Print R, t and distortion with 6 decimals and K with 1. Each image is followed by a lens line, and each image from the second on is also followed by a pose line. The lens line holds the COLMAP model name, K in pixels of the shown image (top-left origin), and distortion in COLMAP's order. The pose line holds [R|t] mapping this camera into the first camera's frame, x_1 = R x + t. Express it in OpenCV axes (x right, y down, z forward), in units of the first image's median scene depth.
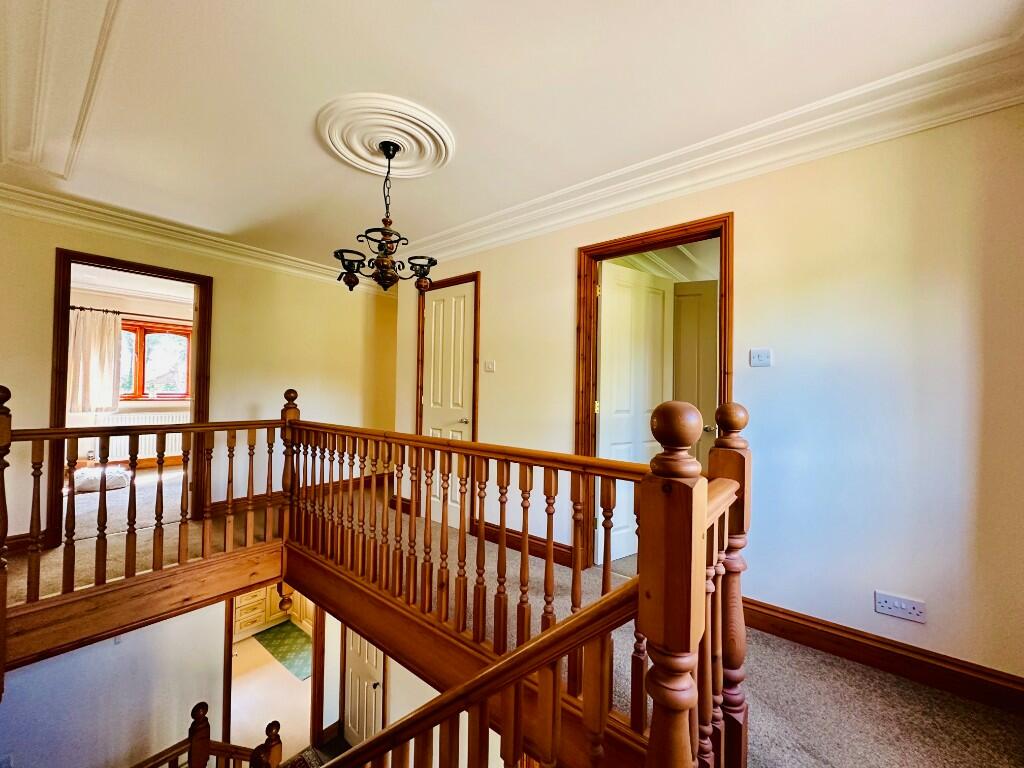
lens RADIAL K [[408.2, 0, 509.9], [0, 408.2, 382.8], [0, 0, 1]] dist [-0.000879, -0.000156]
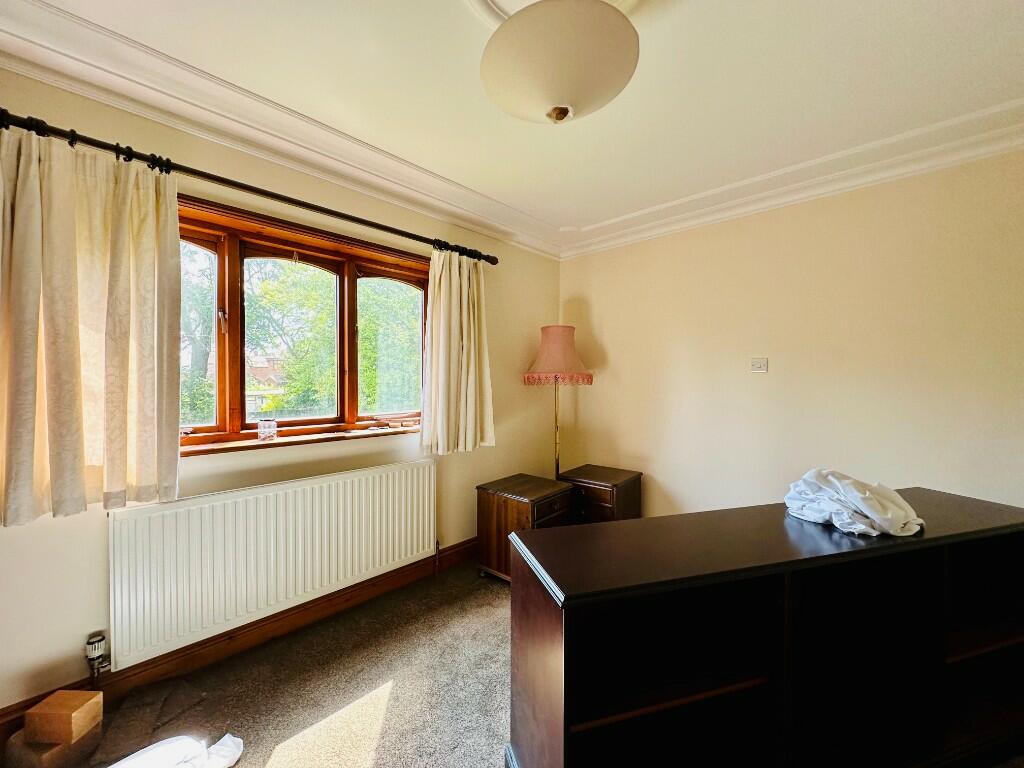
lens RADIAL K [[408.2, 0, 512.6], [0, 408.2, 390.3], [0, 0, 1]] dist [-0.000879, -0.000156]
pose [[0.995821, -0.013082, -0.090388, -0.665271], [0.015552, 0.999523, 0.026681, -0.011039], [0.089995, -0.027975, 0.995549, 0.702260]]
